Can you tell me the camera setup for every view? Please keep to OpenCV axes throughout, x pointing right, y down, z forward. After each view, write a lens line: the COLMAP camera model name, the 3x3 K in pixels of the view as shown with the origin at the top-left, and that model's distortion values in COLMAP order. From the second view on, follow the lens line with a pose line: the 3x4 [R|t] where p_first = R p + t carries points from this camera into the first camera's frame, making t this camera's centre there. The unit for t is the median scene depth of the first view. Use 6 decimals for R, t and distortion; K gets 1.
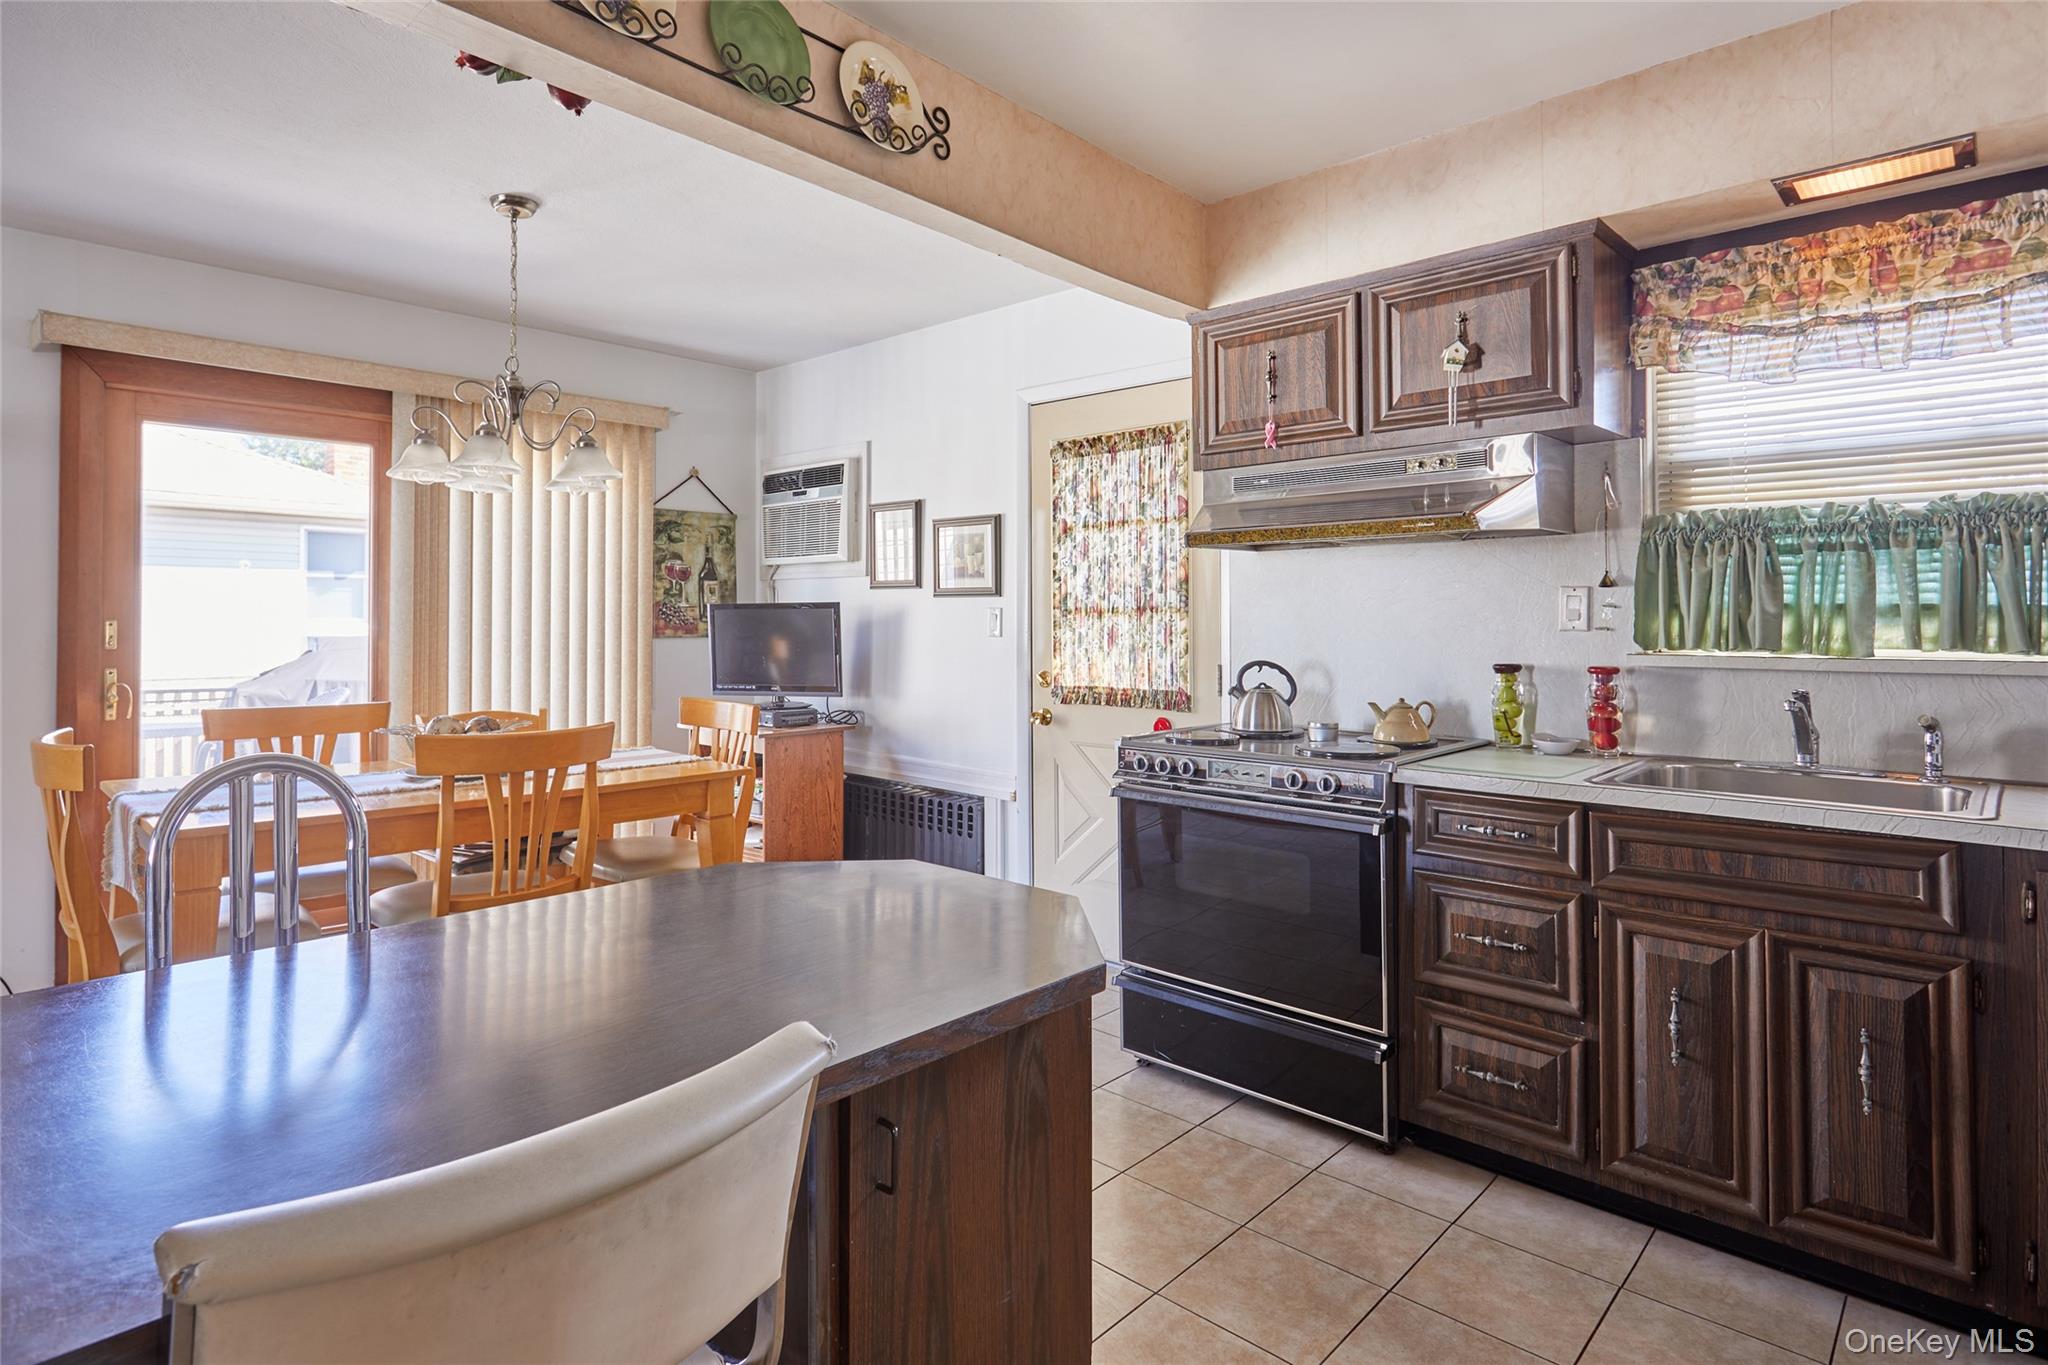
lens RADIAL K [[1065.7, 0, 996.3], [0, 1065.7, 608.4], [0, 0, 1]] dist [0.001157, -0.000086]
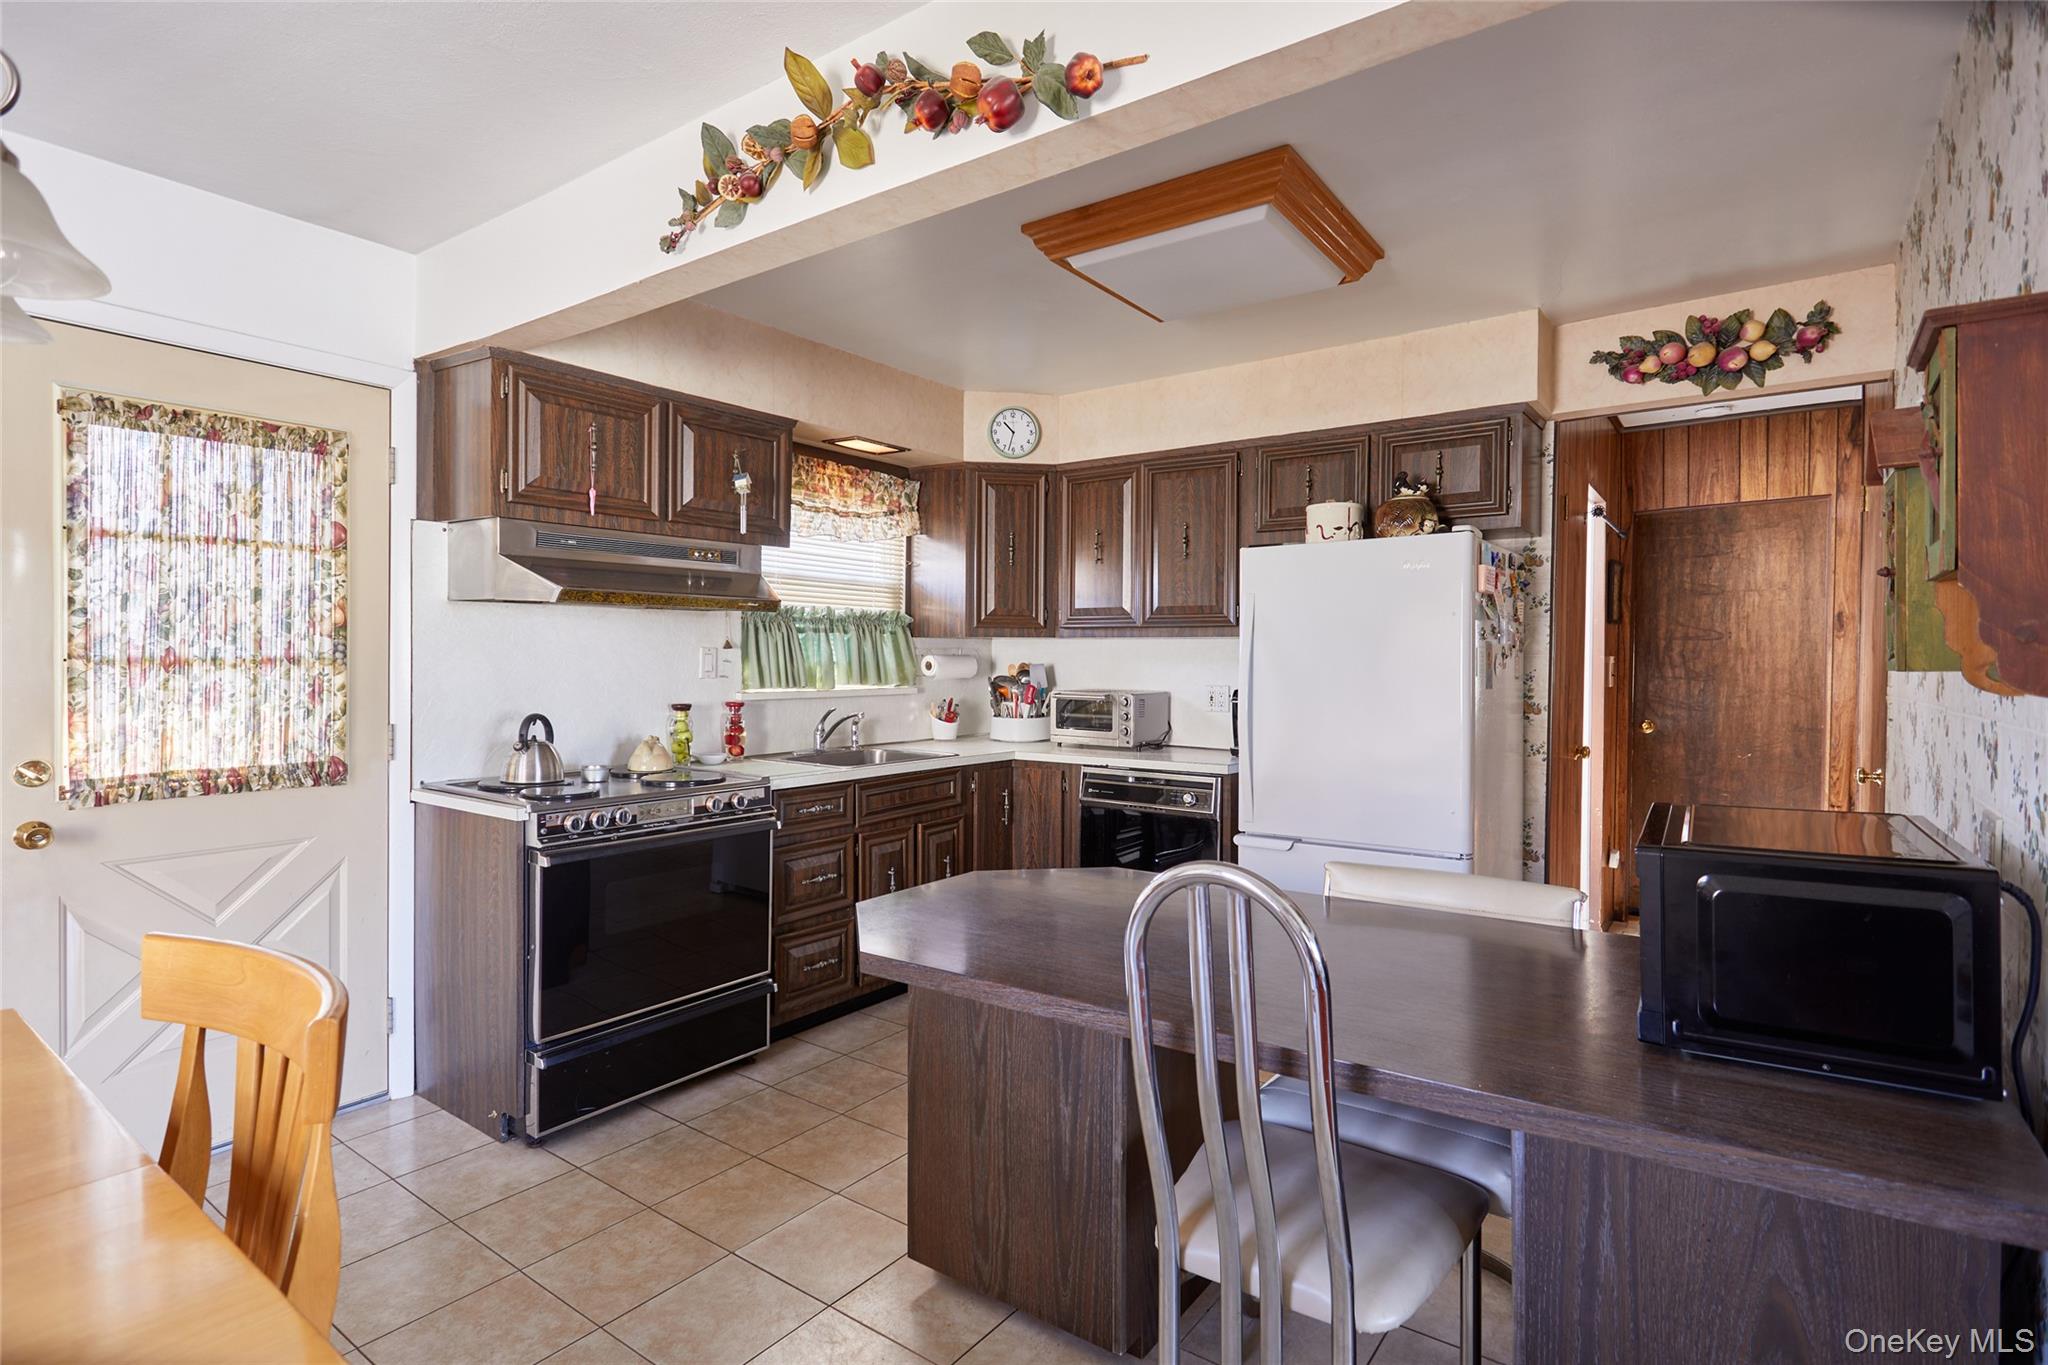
lens RADIAL K [[1016.7, 0, 1022.5], [0, 1016.7, 670.9], [0, 0, 1]] dist [-0.000157, -0.000336]
pose [[-0.127520, -0.015567, 0.991714, -0.642535], [-0.018707, 0.999737, 0.013287, -0.010997], [-0.991660, -0.016858, -0.127777, 0.552152]]
